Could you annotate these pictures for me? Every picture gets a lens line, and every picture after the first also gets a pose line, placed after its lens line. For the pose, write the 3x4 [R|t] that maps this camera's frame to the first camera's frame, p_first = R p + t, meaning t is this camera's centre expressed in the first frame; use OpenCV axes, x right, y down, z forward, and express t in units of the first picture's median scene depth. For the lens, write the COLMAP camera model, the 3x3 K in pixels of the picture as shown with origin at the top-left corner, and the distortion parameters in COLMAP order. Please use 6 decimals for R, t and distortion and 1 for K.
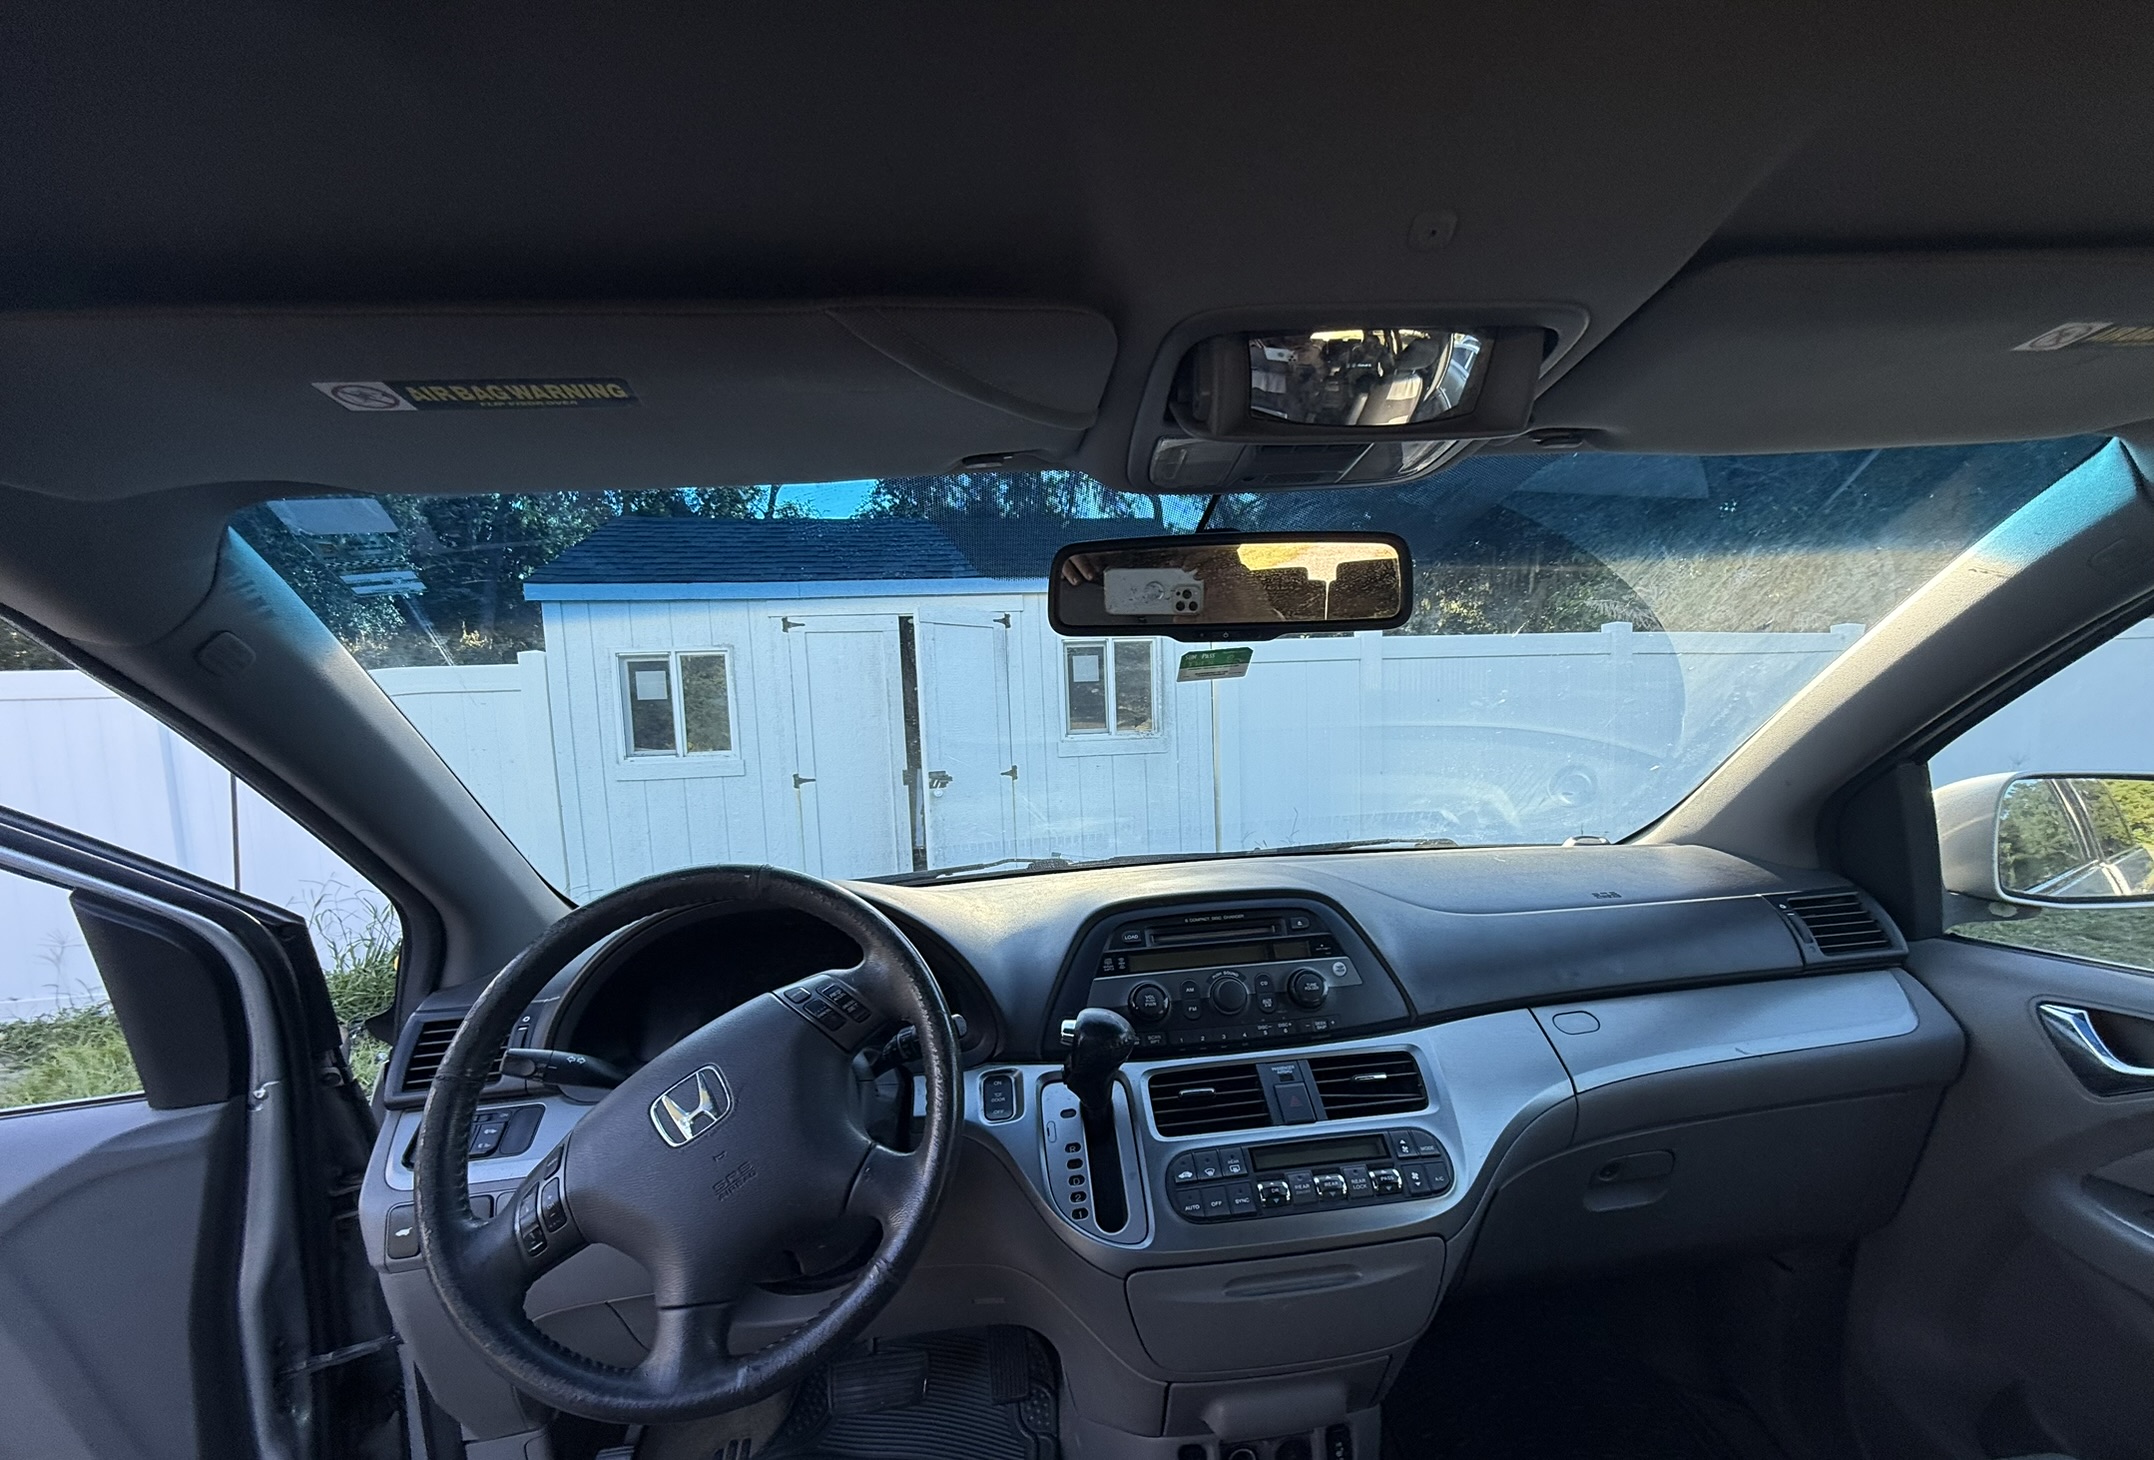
lens RADIAL K [[849.7, 0, 1069.7], [0, 849.7, 818.8], [0, 0, 1]] dist [0.009090, 0.000064]
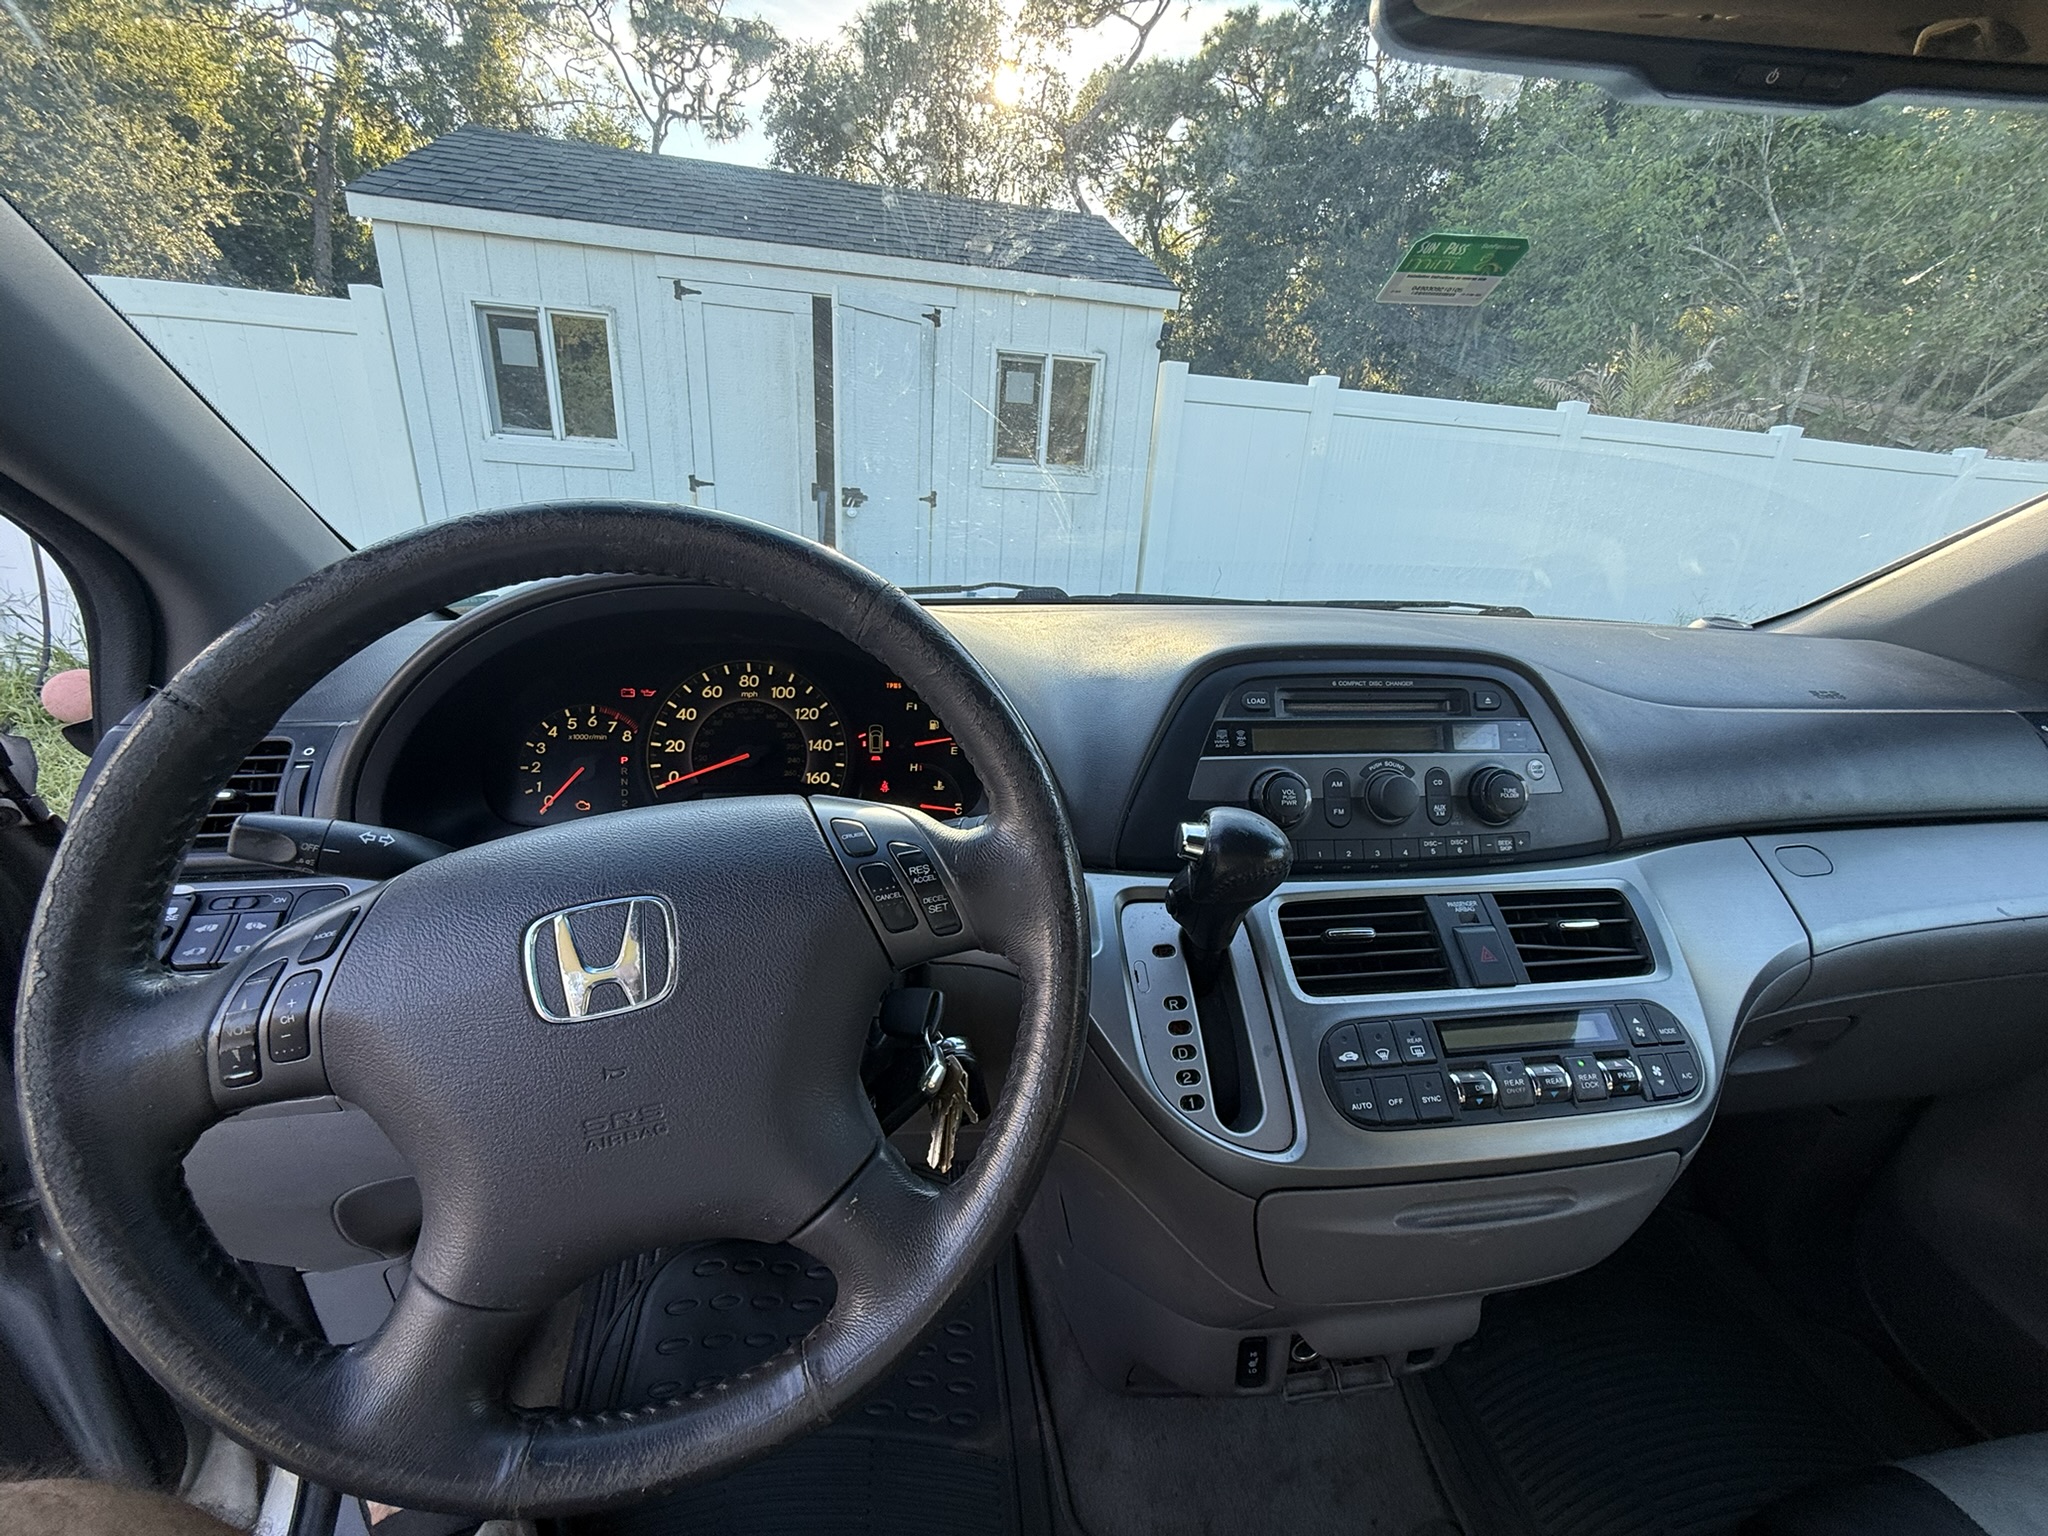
lens RADIAL K [[817.4, 0, 1028.2], [0, 817.4, 776.2], [0, 0, 1]] dist [0.001297, 0.000146]
pose [[0.993054, 0.072668, 0.092539, -0.172386], [-0.093590, 0.964502, 0.246934, 0.056424], [-0.071310, -0.253879, 0.964604, 0.391421]]
